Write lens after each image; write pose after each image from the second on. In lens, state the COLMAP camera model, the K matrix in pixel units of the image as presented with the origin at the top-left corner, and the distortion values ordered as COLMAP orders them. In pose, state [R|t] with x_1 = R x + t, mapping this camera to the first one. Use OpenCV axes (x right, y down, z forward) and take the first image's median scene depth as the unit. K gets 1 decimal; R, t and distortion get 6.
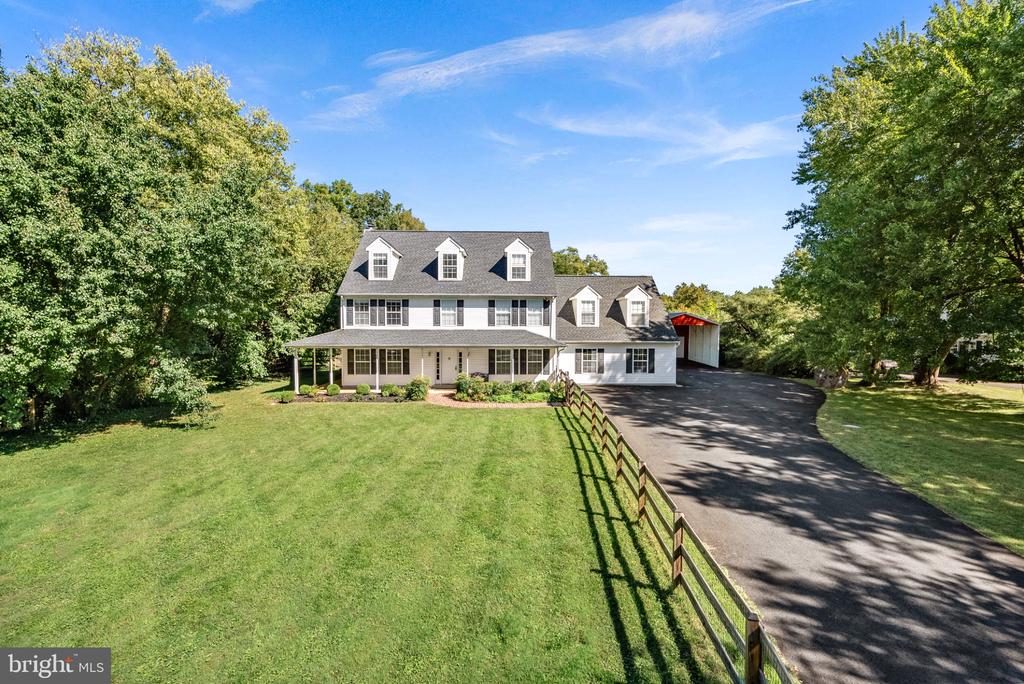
lens RADIAL K [[469.6, 0, 518.6], [0, 469.6, 341.8], [0, 0, 1]] dist [-0.004011, 0.000092]
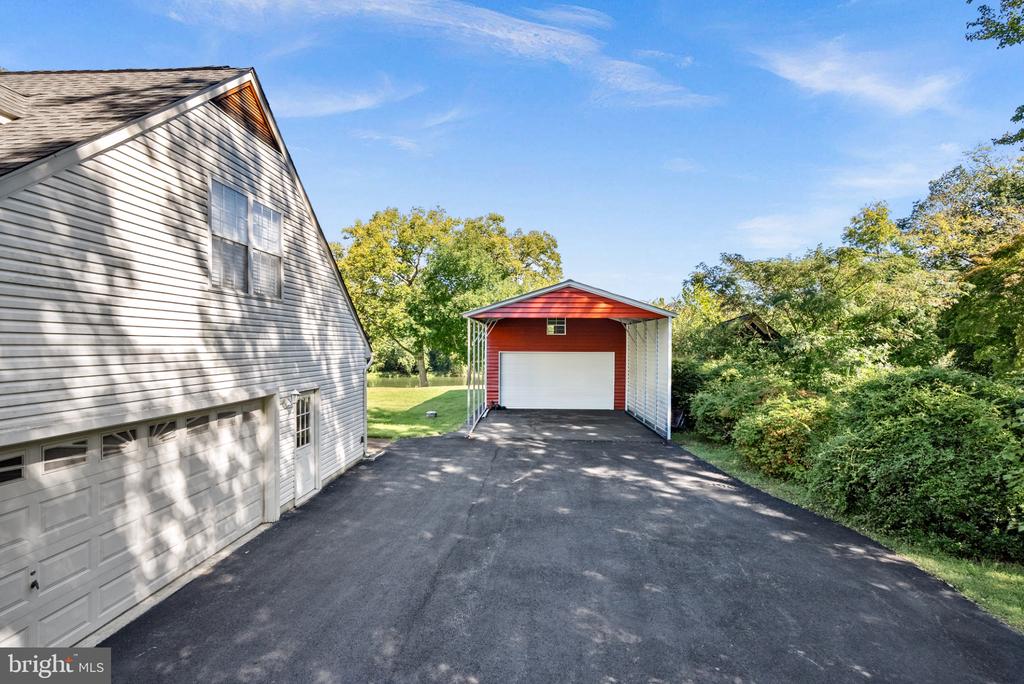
lens RADIAL K [[473.1, 0, 518.4], [0, 473.1, 346.6], [0, 0, 1]] dist [-0.002065, 0.000207]
pose [[0.997676, 0.000613, -0.068129, 0.507879], [-0.002424, 0.999646, -0.026500, -0.008137], [0.068088, 0.026604, 0.997325, 0.965685]]
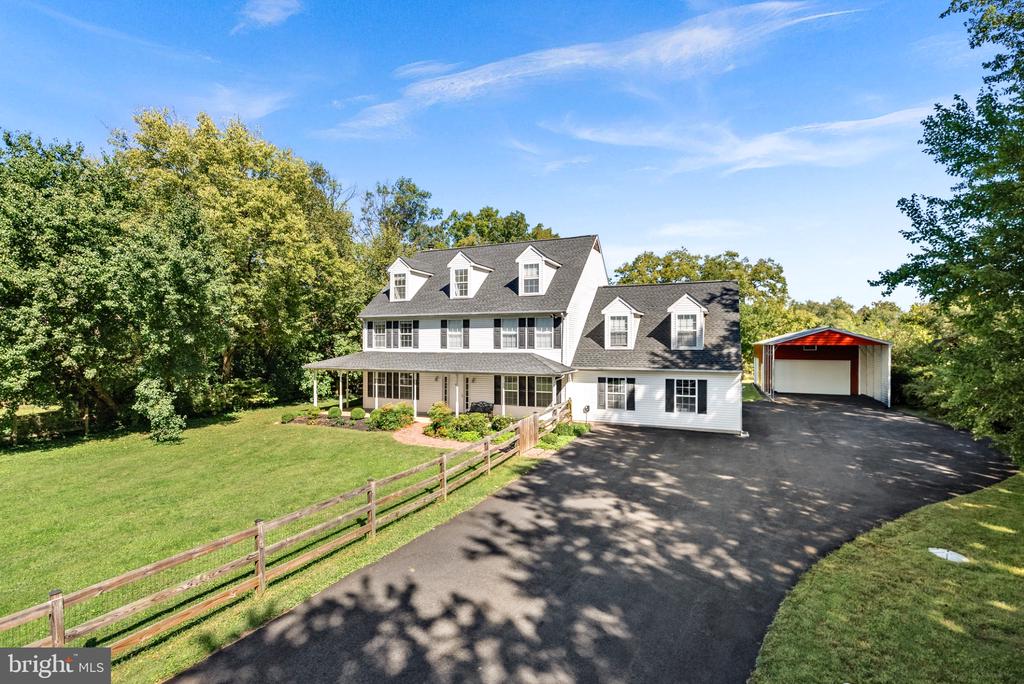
lens RADIAL K [[464.1, 0, 519.7], [0, 464.1, 342.4], [0, 0, 1]] dist [-0.005056, 0.000436]
pose [[0.901871, -0.003017, -0.431994, 0.349965], [-0.012218, 0.999397, -0.032488, -0.017686], [0.431832, 0.034578, 0.901291, 0.245212]]
